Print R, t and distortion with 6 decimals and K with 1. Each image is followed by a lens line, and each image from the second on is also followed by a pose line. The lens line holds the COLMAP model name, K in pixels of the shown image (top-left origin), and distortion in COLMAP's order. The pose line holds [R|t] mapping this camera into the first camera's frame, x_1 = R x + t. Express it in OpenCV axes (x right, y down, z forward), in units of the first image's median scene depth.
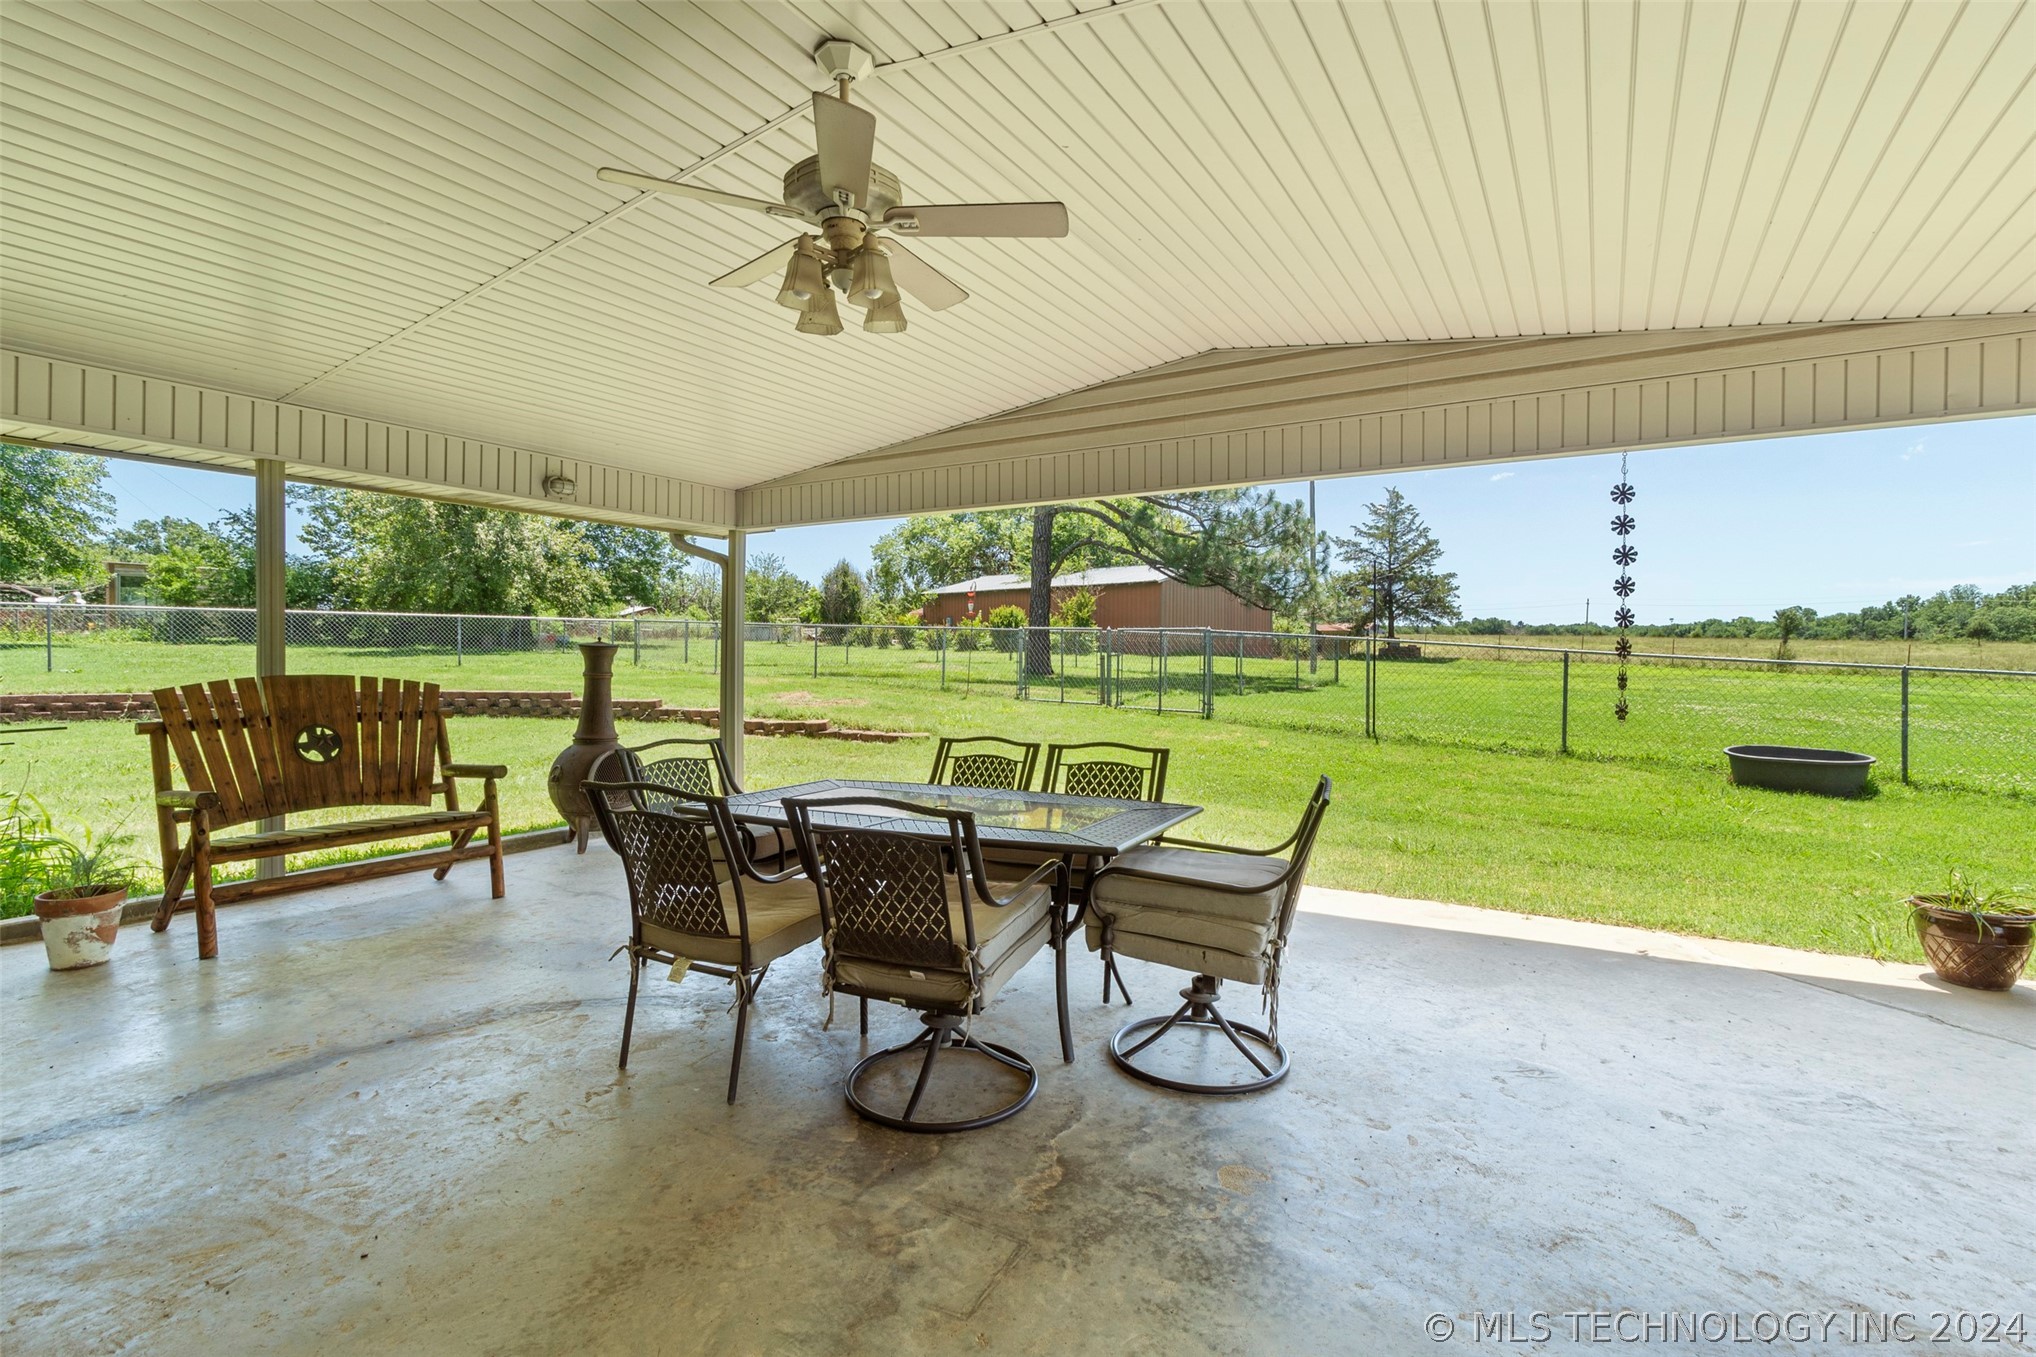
lens RADIAL K [[948.9, 0, 1016.3], [0, 948.9, 668.9], [0, 0, 1]] dist [0.000618, 0.000783]
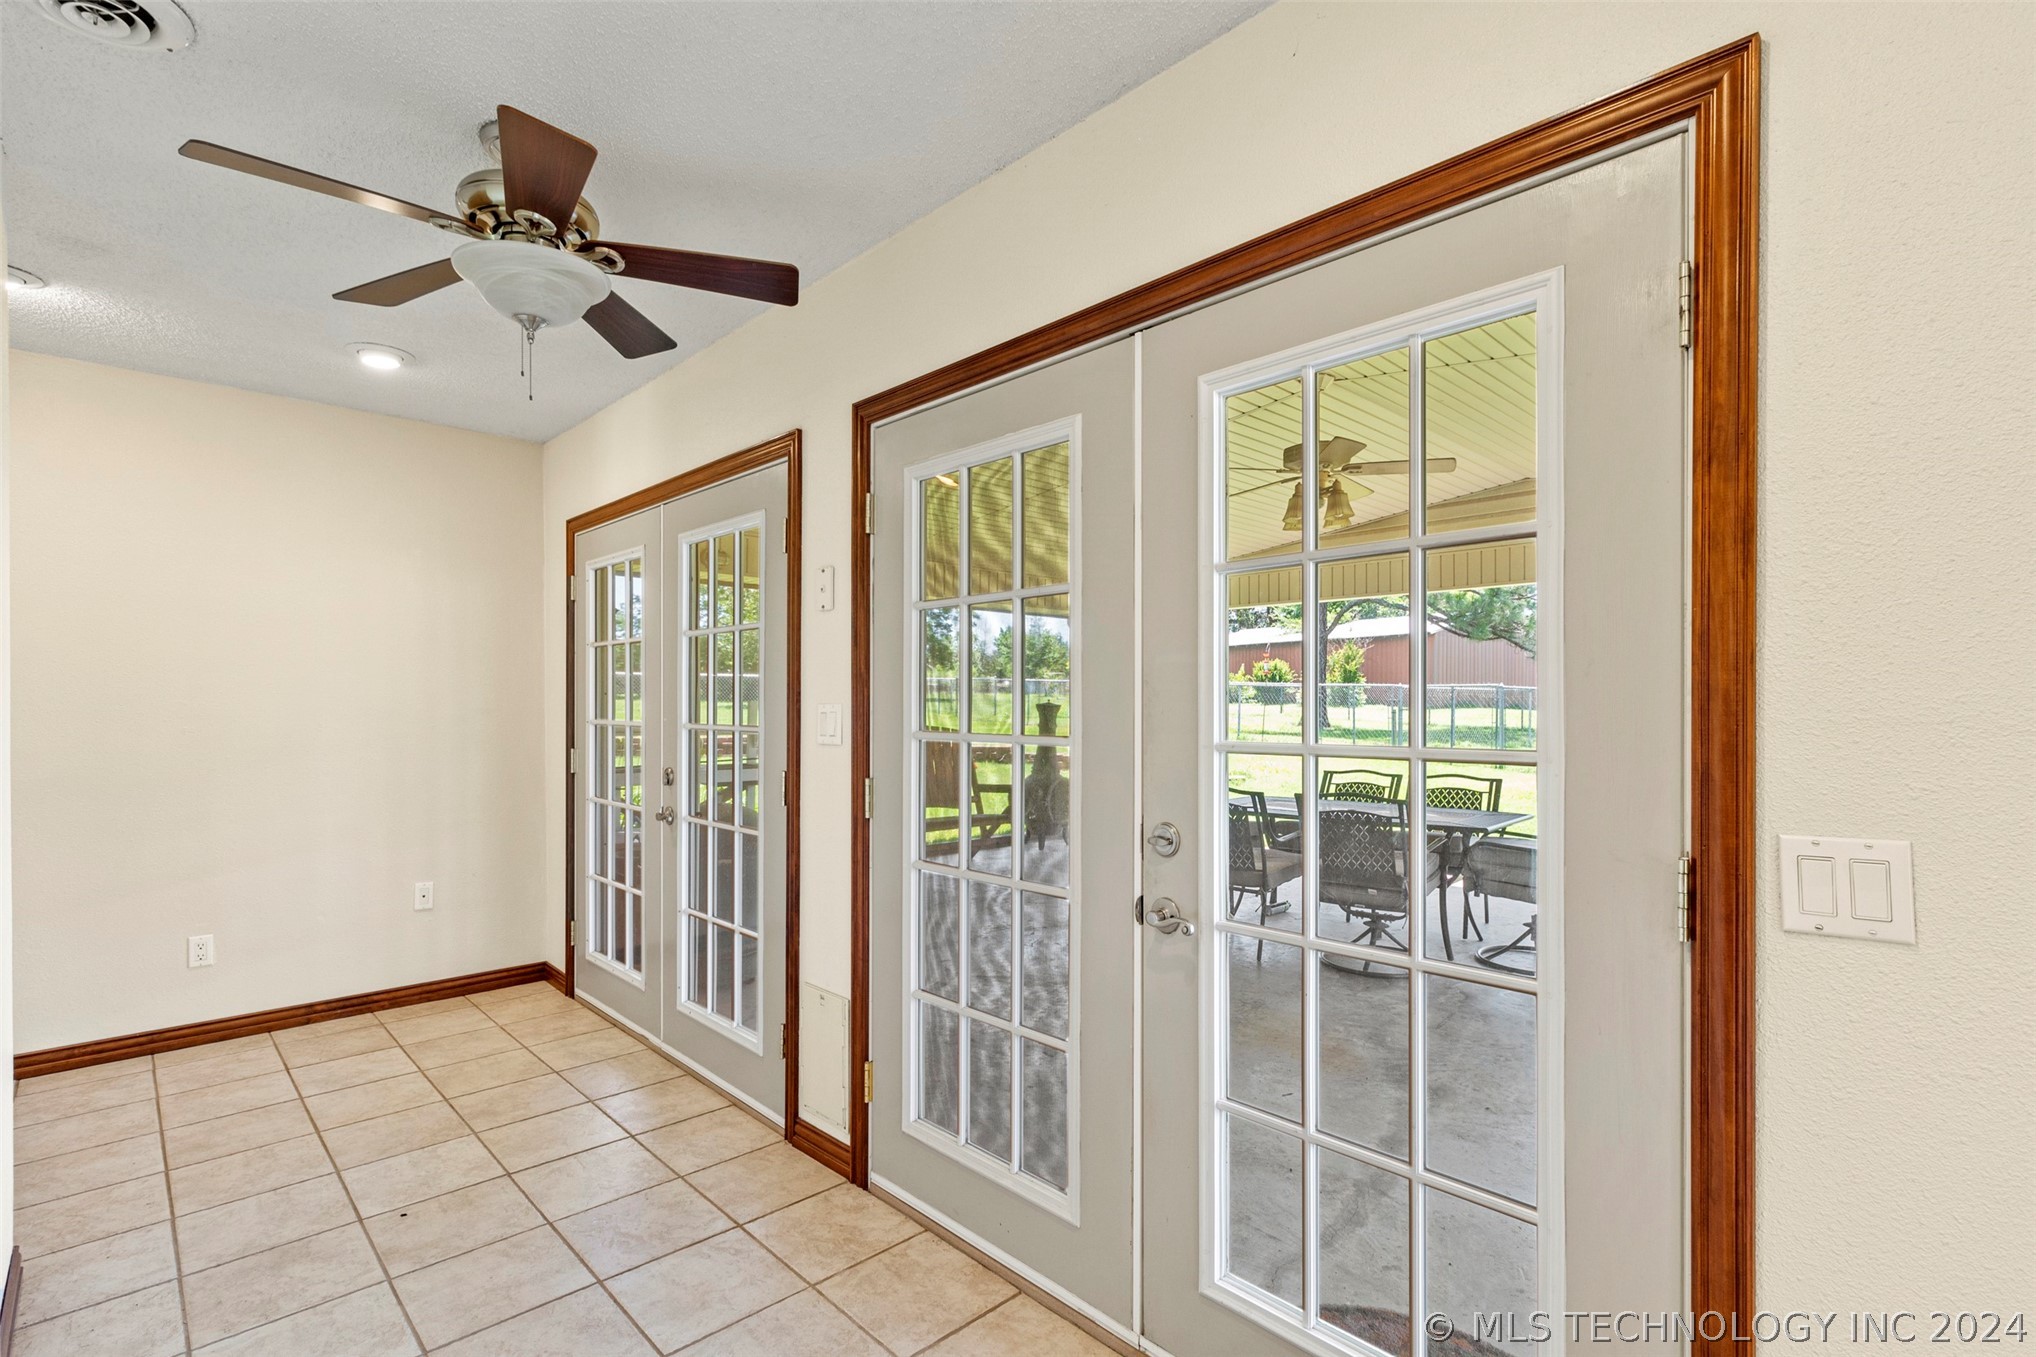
lens RADIAL K [[948.9, 0, 1018.9], [0, 948.9, 710.3], [0, 0, 1]] dist [0.000618, 0.000783]
pose [[0.968463, 0.000450, -0.249159, -0.048492], [-0.003105, 0.999943, -0.010263, -0.000828], [0.249140, 0.010713, 0.968408, -0.148146]]
